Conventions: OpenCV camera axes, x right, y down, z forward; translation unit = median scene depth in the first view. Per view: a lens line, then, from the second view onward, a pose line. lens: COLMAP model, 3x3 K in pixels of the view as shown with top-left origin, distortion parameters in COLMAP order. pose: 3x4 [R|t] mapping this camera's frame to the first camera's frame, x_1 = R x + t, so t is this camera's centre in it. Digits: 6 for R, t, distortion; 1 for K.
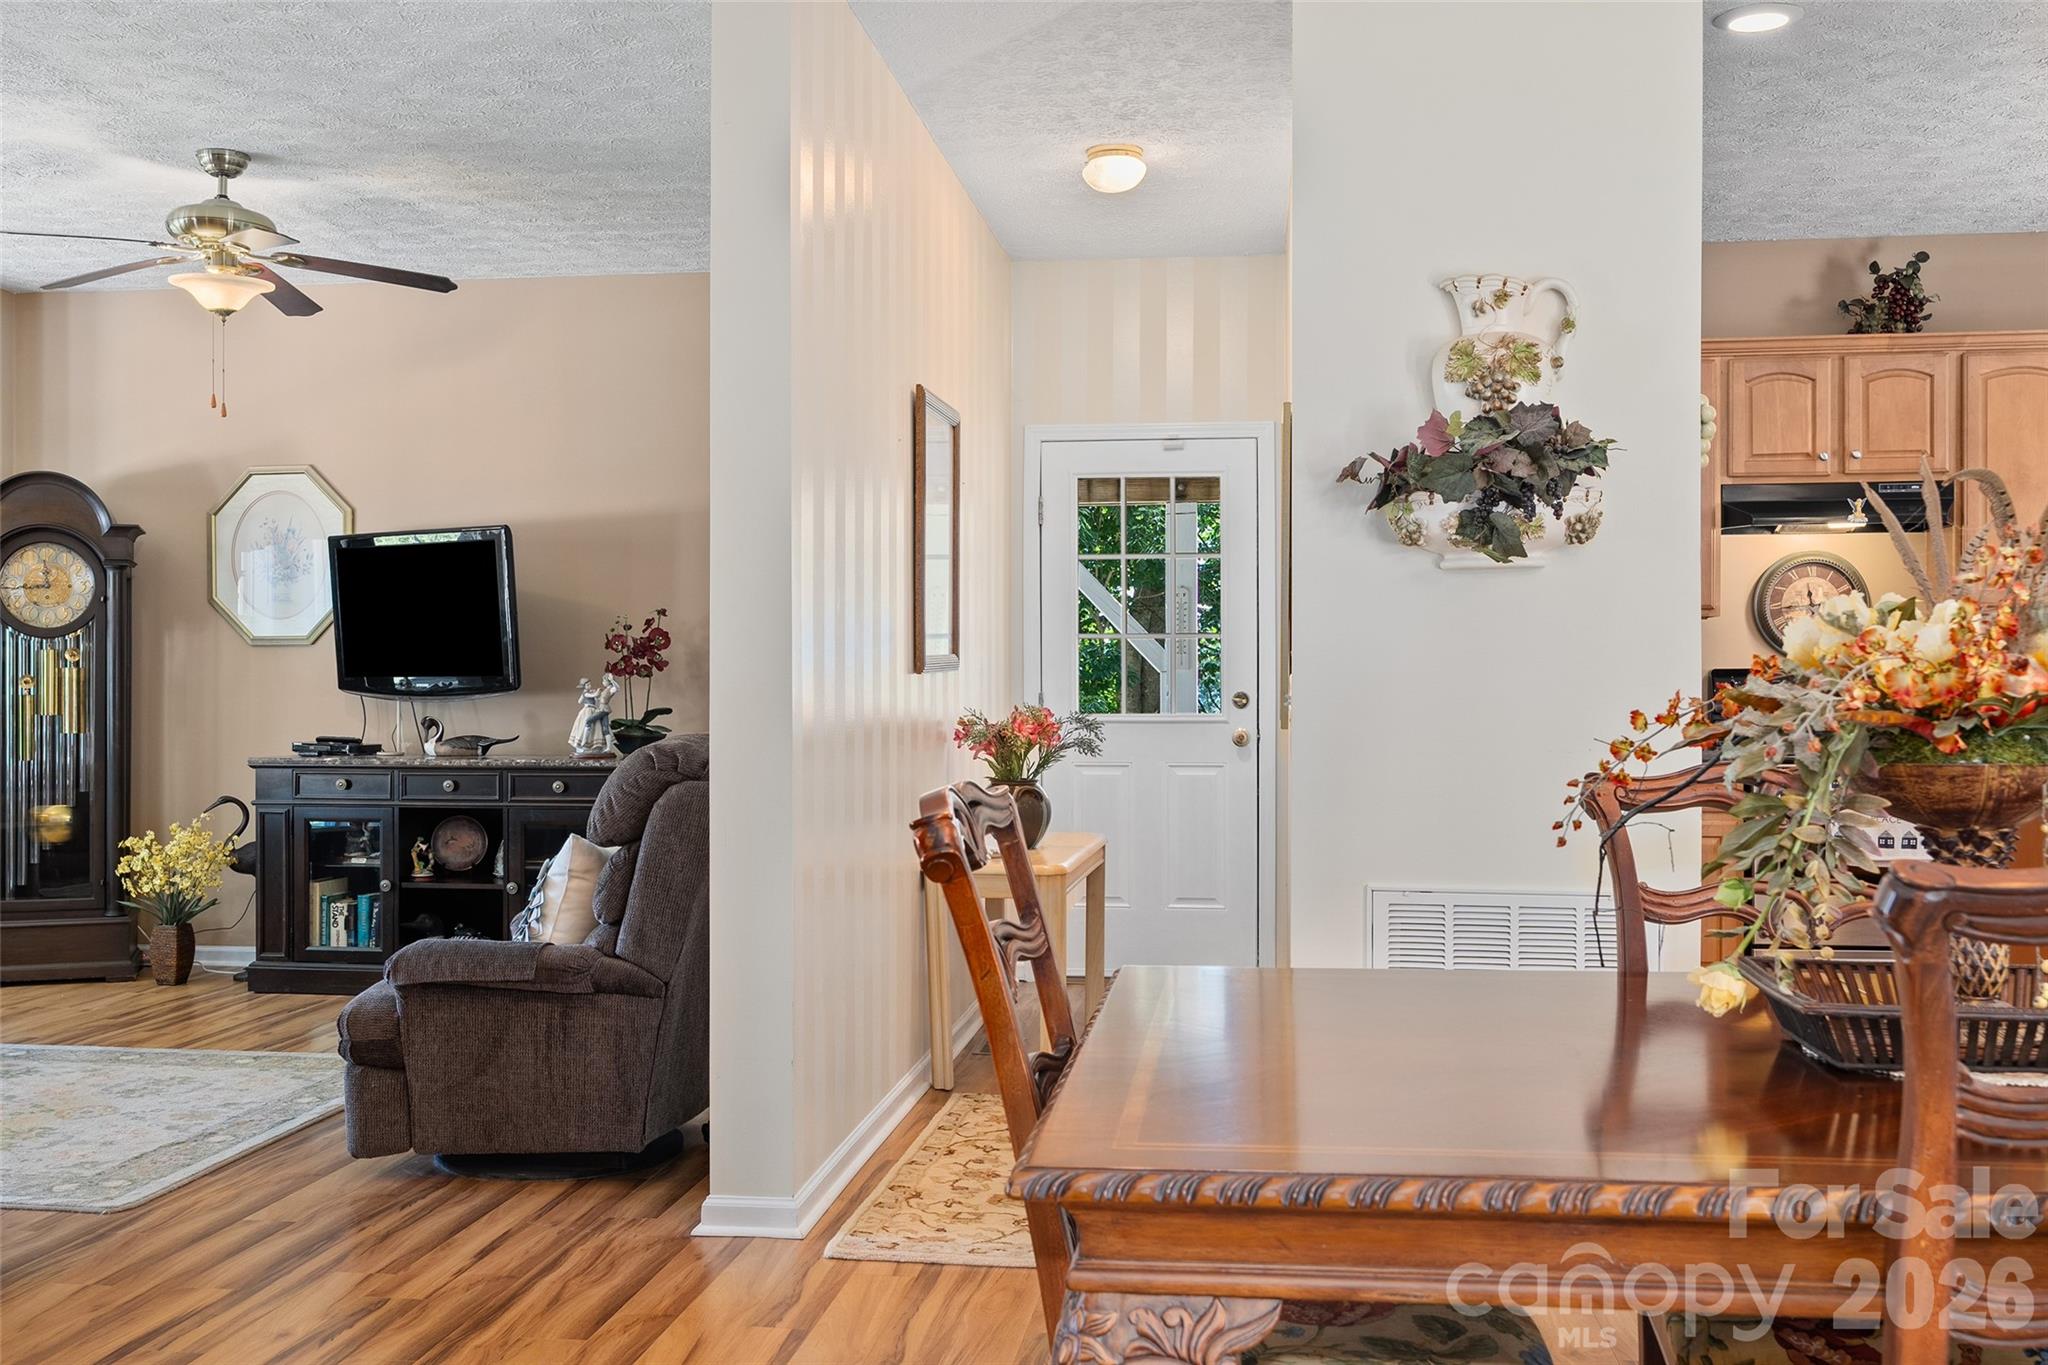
lens RADIAL K [[1933.0, 0, 1011.9], [0, 1933.0, 682.4], [0, 0, 1]] dist [0.013851, 0.000000]
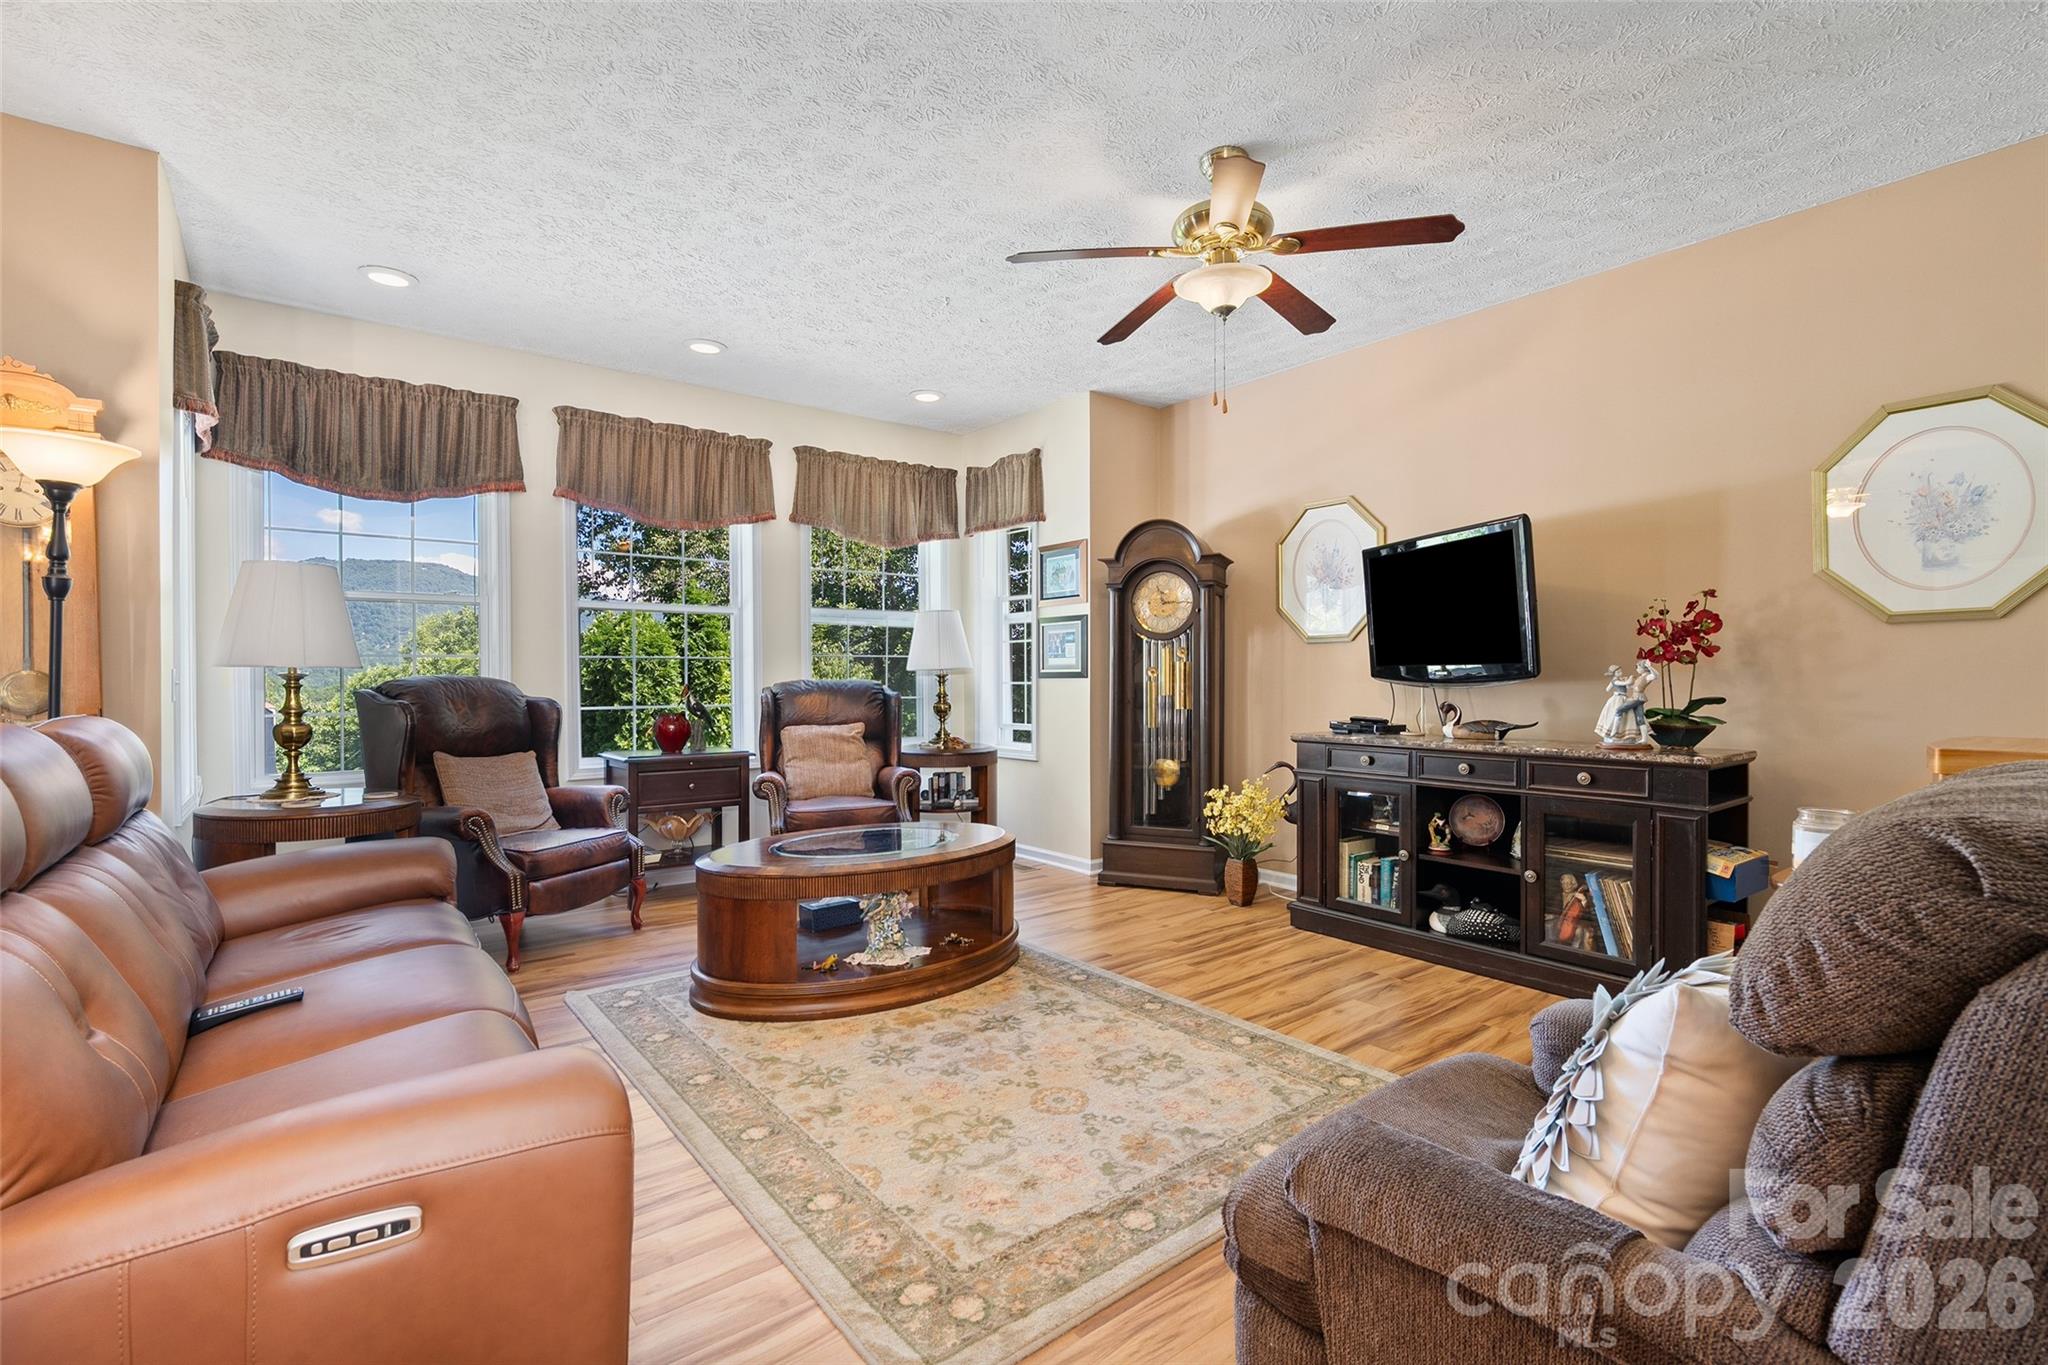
lens RADIAL K [[919.4, 0, 1016.0], [0, 919.4, 679.9], [0, 0, 1]] dist [-0.013482, 0.005946]
pose [[0.722589, 0.002049, -0.691275, -0.129103], [0.001001, 0.999991, 0.004011, 0.003159], [0.691277, -0.003590, 0.722581, 0.495949]]
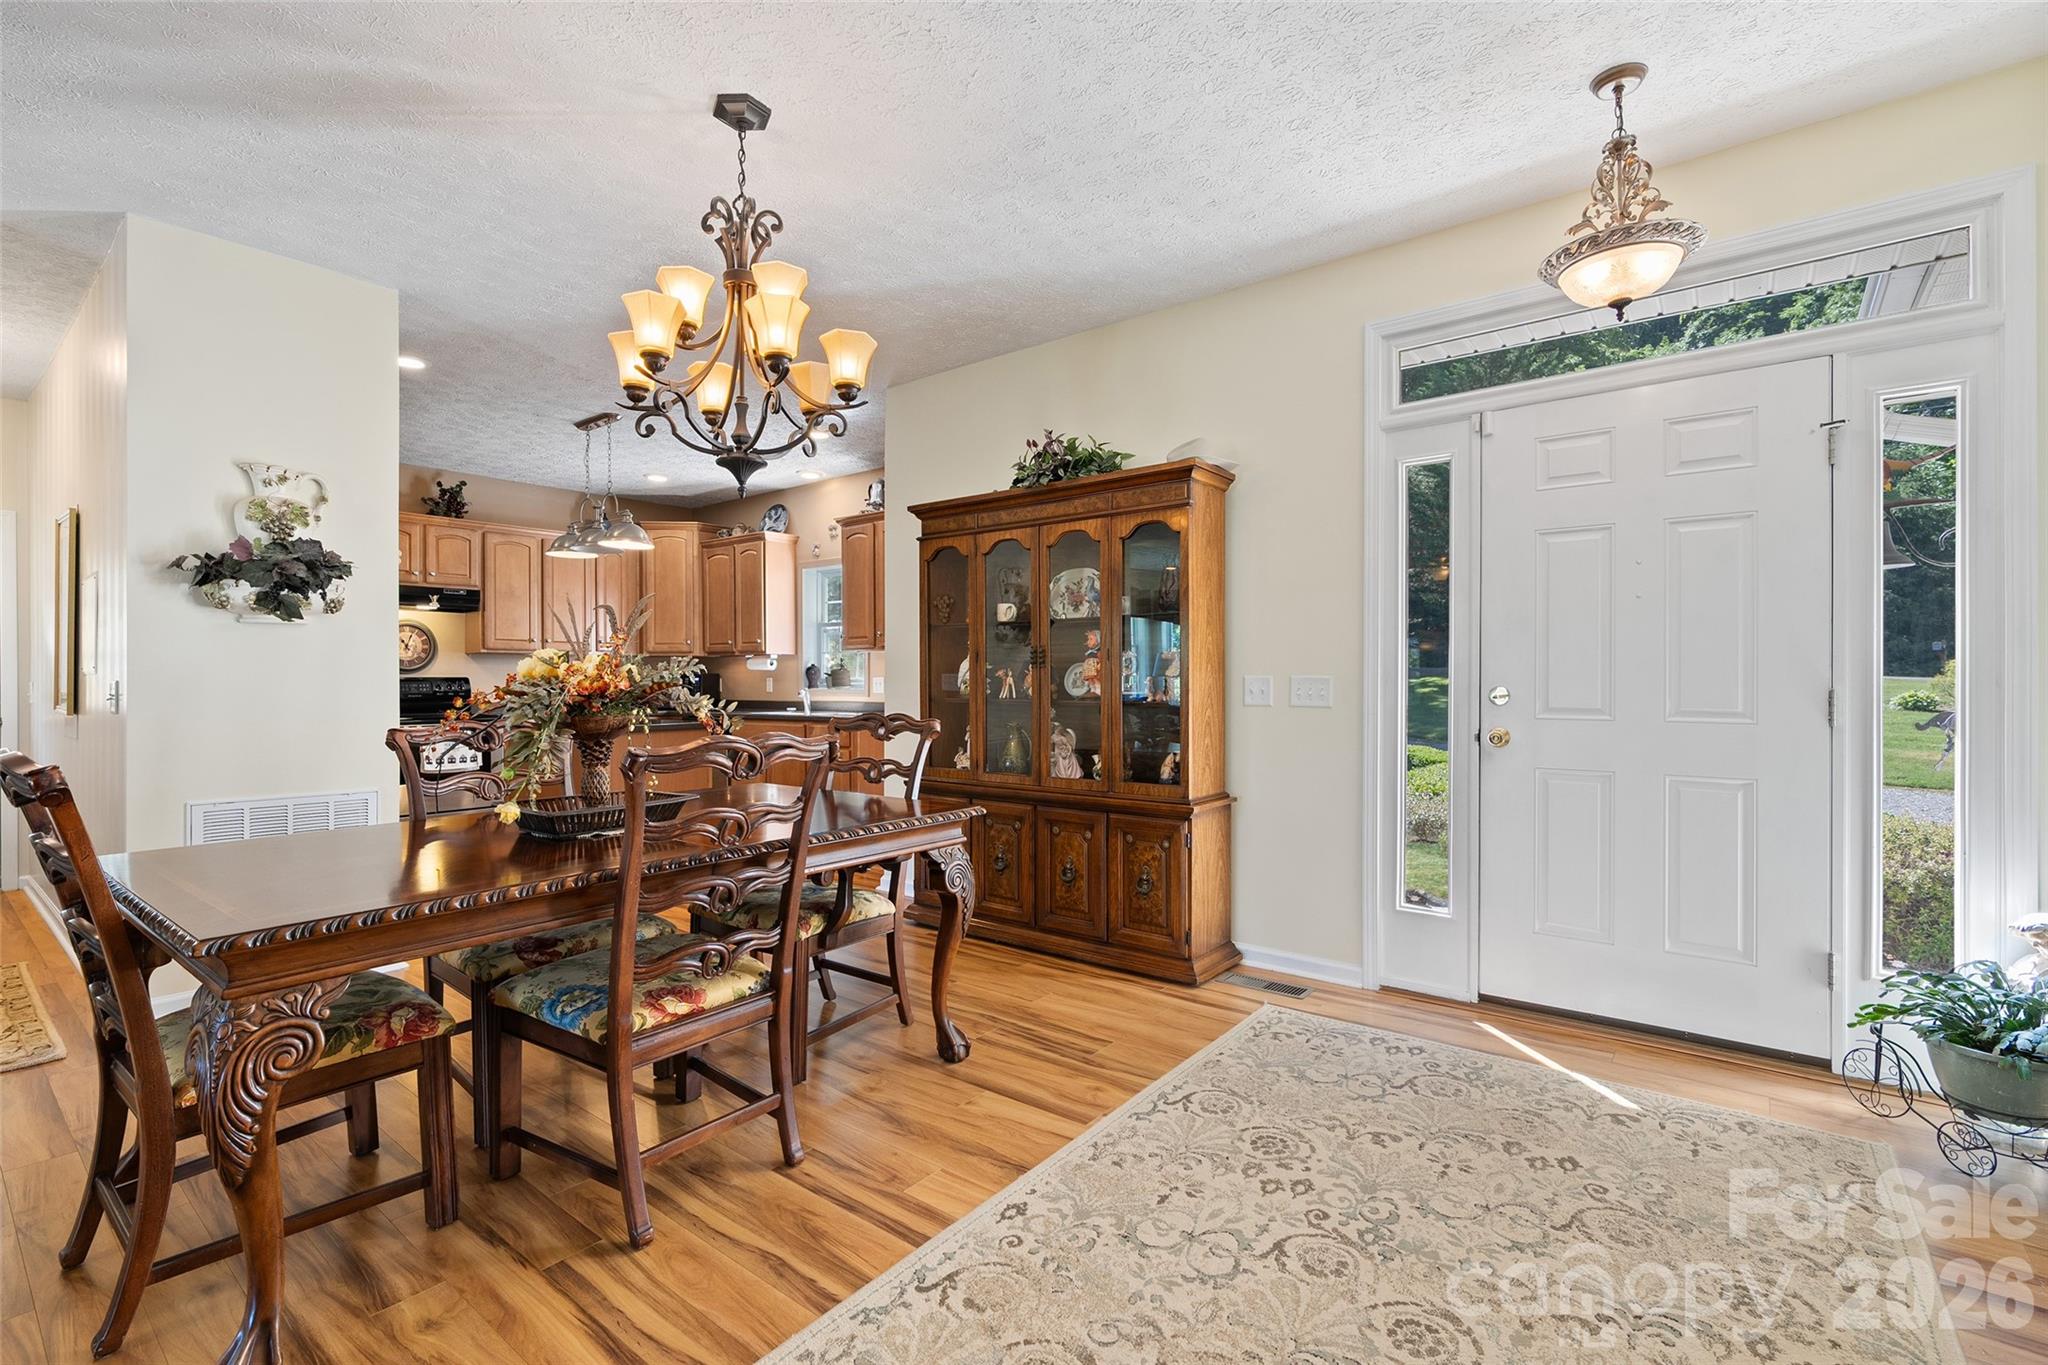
lens RADIAL K [[919.4, 0, 1019.8], [0, 919.4, 683.5], [0, 0, 1]] dist [-0.013482, 0.005946]
pose [[0.513188, -0.002637, 0.858272, -0.078855], [0.002587, 0.999995, 0.001526, -0.000747], [-0.858272, 0.001437, 0.513192, -0.035020]]
